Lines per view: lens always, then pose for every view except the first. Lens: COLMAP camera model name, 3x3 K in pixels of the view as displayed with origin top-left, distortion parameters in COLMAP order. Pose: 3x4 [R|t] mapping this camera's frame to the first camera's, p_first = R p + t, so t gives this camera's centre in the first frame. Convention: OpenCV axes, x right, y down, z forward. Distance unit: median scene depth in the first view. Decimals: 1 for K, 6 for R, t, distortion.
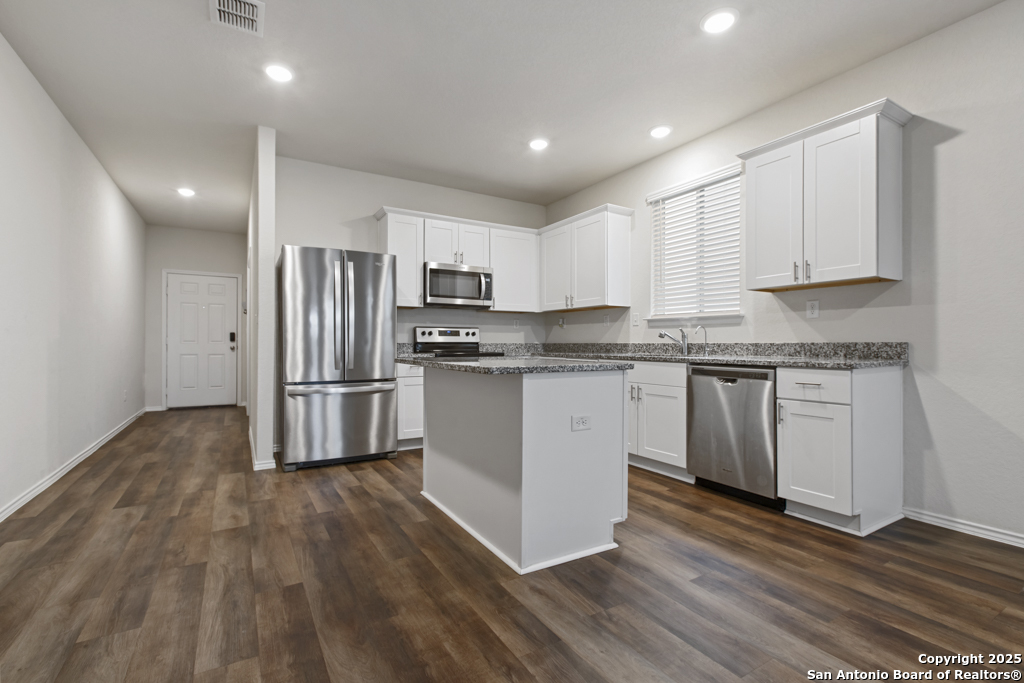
lens RADIAL K [[472.4, 0, 508.6], [0, 472.4, 345.3], [0, 0, 1]] dist [-0.000707, -0.000117]
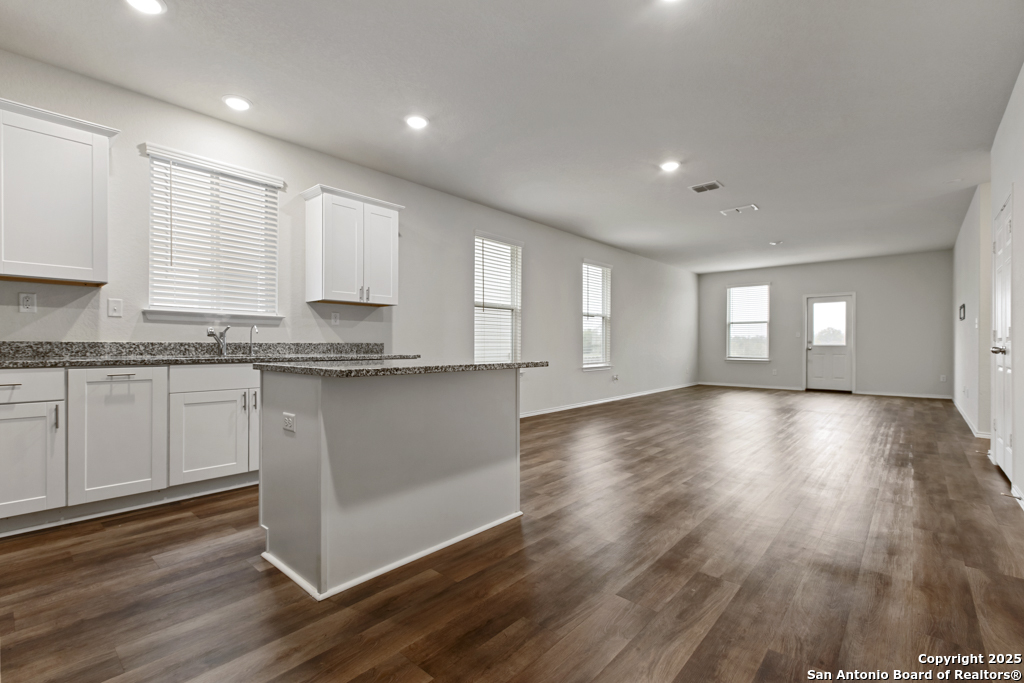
lens RADIAL K [[454.7, 0, 512.0], [0, 454.7, 341.5], [0, 0, 1]] dist [-0.002100, -0.000271]
pose [[-0.325720, 0.006109, 0.945447, -0.620300], [0.000872, 0.999981, -0.006161, -0.000862], [-0.945466, -0.001182, -0.325719, 0.750620]]
